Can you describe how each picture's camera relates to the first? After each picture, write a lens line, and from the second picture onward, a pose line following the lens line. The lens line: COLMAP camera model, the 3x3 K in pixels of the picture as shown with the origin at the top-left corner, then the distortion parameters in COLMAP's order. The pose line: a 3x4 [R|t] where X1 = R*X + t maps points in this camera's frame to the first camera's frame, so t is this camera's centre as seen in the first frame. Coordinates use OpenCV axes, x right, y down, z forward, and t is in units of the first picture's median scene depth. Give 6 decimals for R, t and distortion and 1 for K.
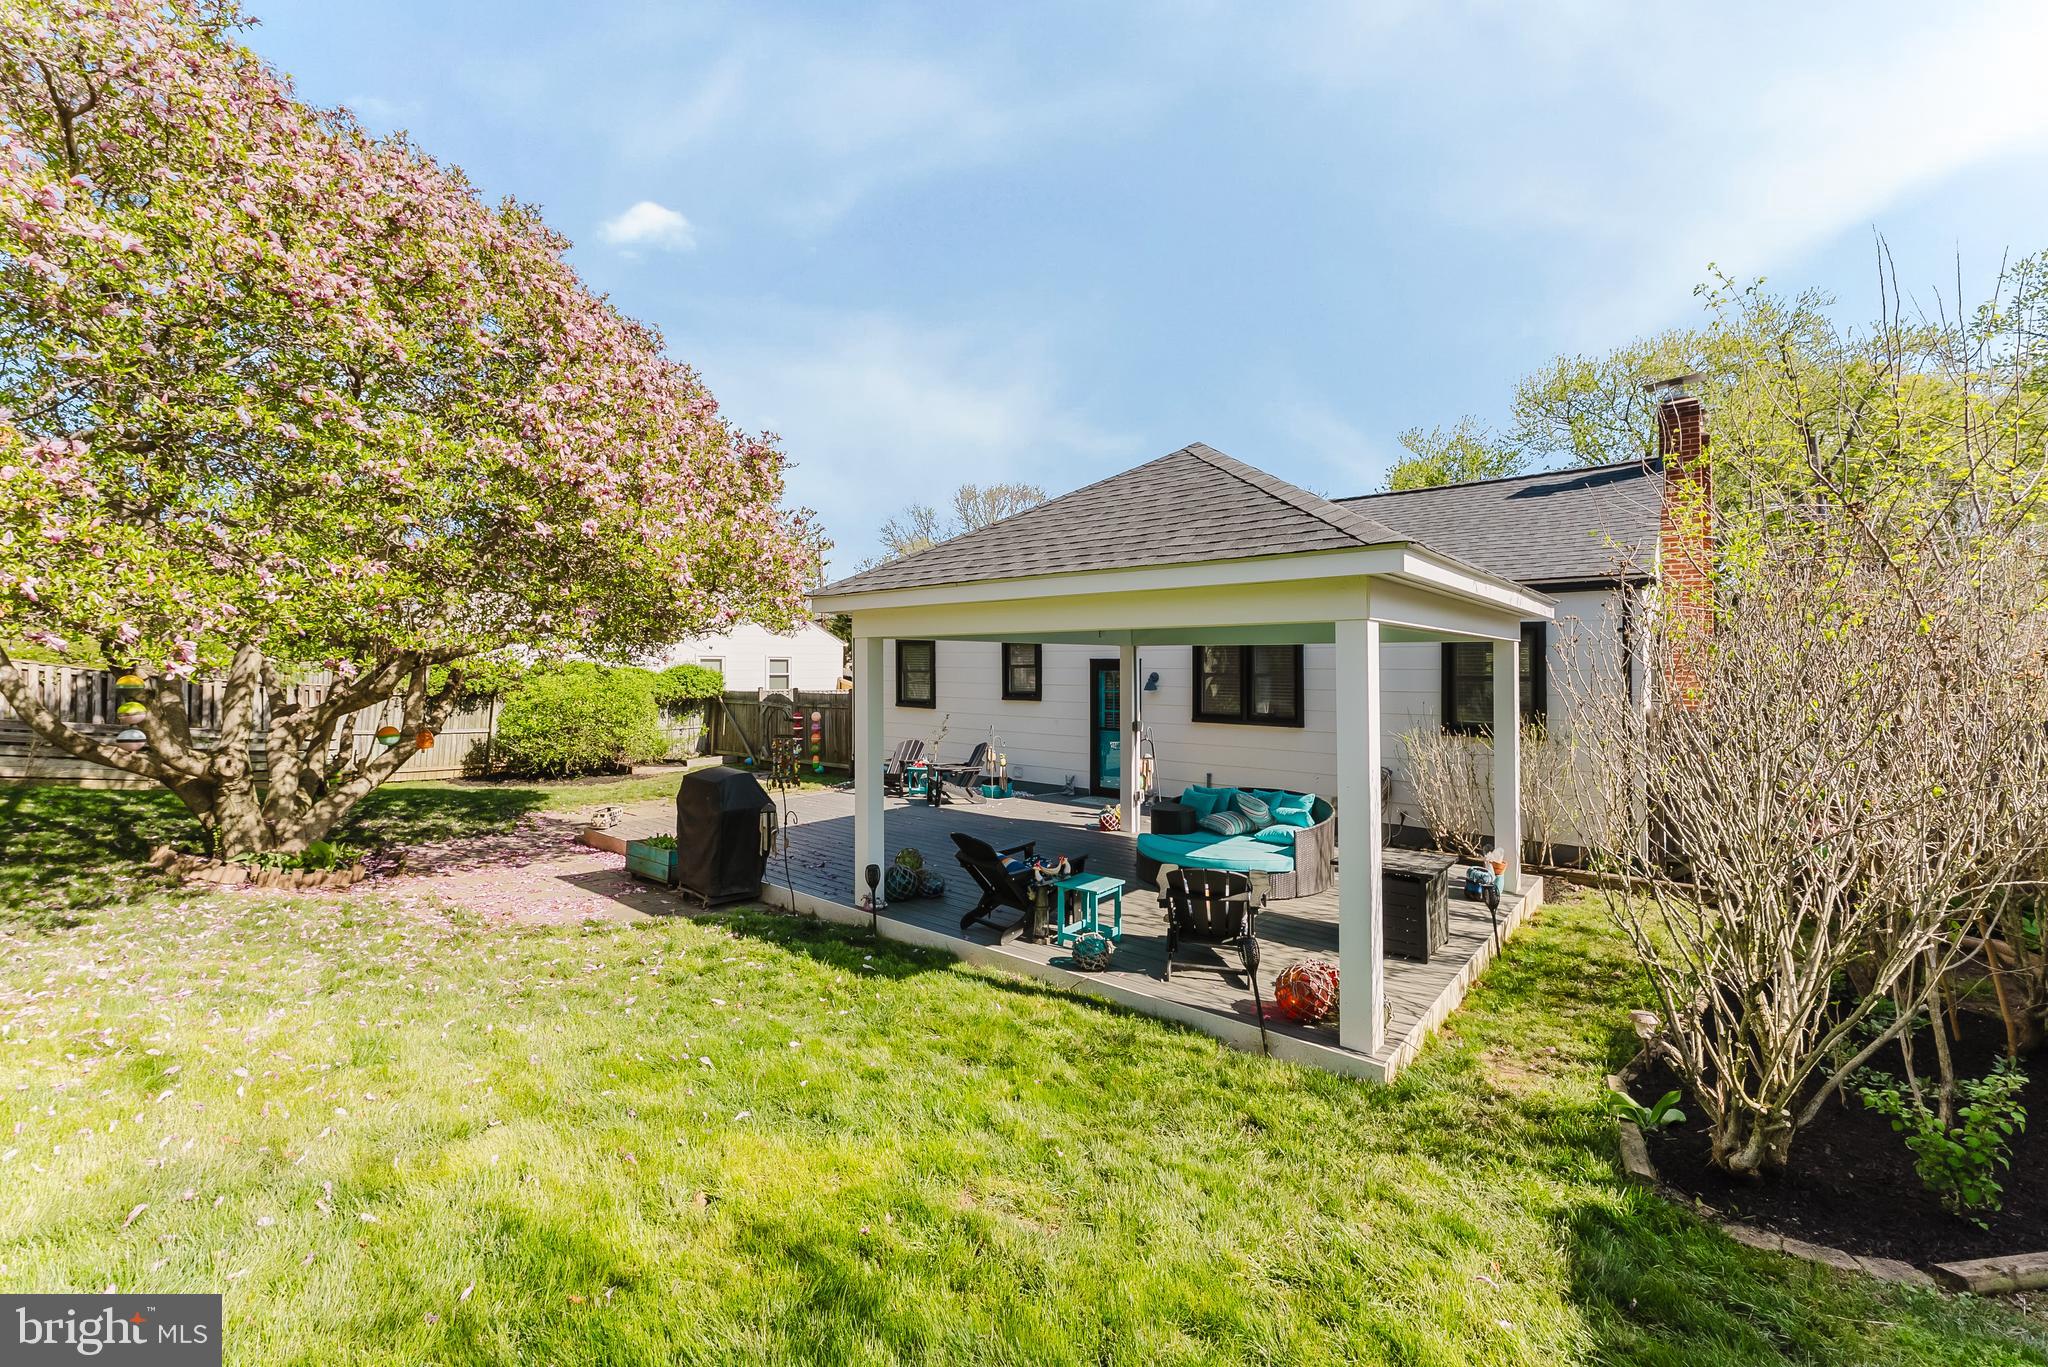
lens RADIAL K [[818.2, 0, 1014.6], [0, 818.2, 646.8], [0, 0, 1]] dist [0.000932, -0.000530]
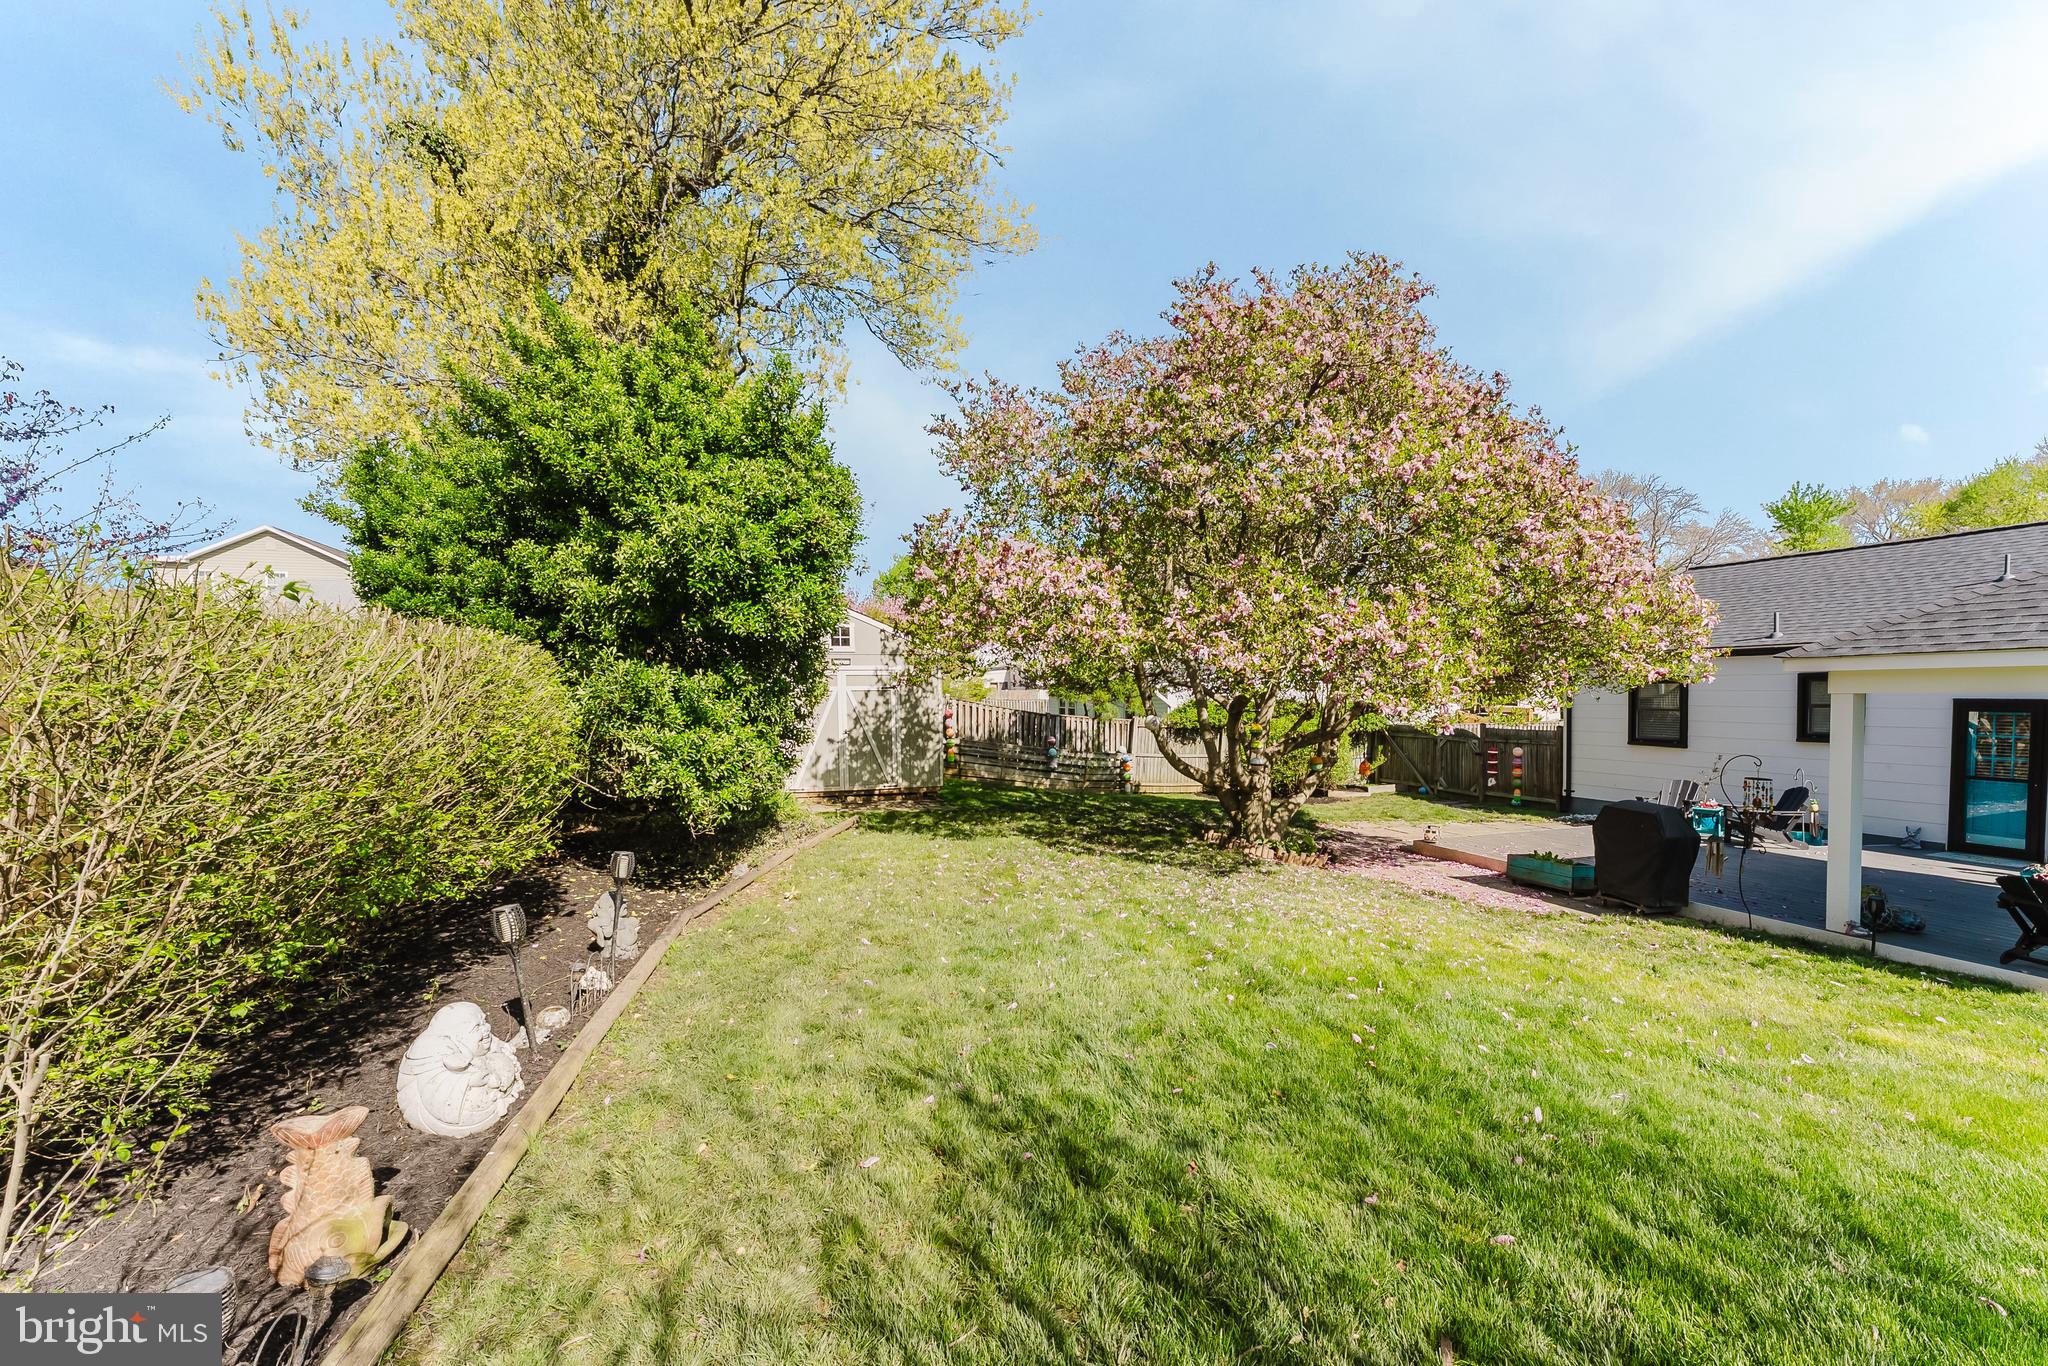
lens RADIAL K [[818.2, 0, 1046.2], [0, 818.2, 720.3], [0, 0, 1]] dist [0.000932, -0.000530]
pose [[0.858587, 0.007853, -0.512608, -0.388480], [0.022423, 0.998351, 0.052852, -0.041615], [0.512178, -0.056872, 0.856994, -0.364880]]
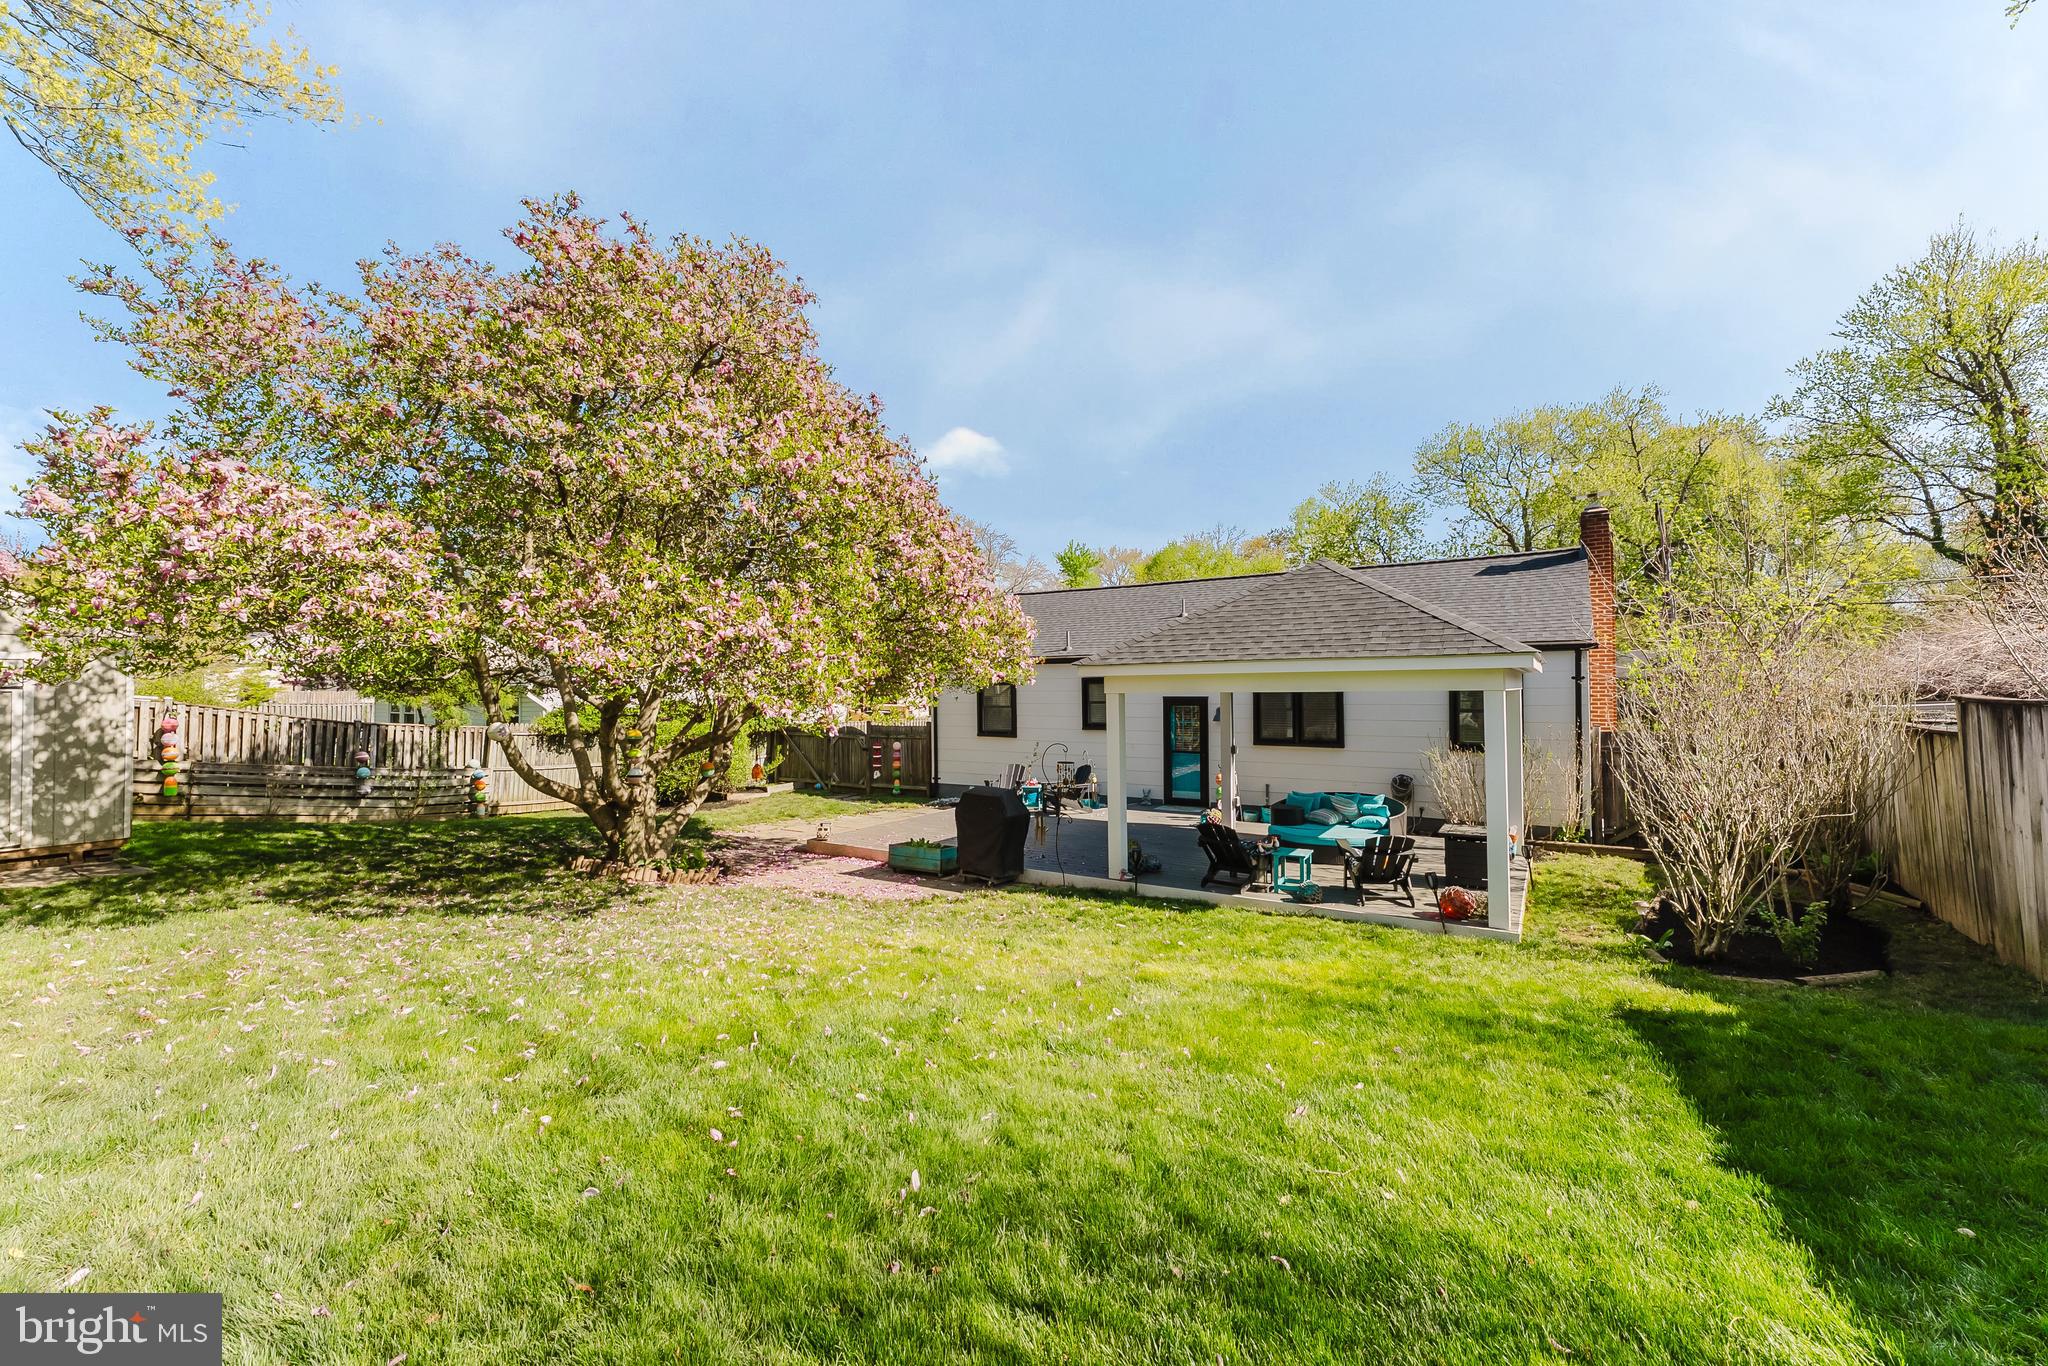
lens RADIAL K [[818.2, 0, 1007.5], [0, 818.2, 669.4], [0, 0, 1]] dist [0.000932, -0.000530]
pose [[0.992883, -0.008661, 0.118781, -0.386955], [0.008635, 0.999962, 0.000727, -0.040242], [-0.118783, 0.000304, 0.992920, -0.296534]]
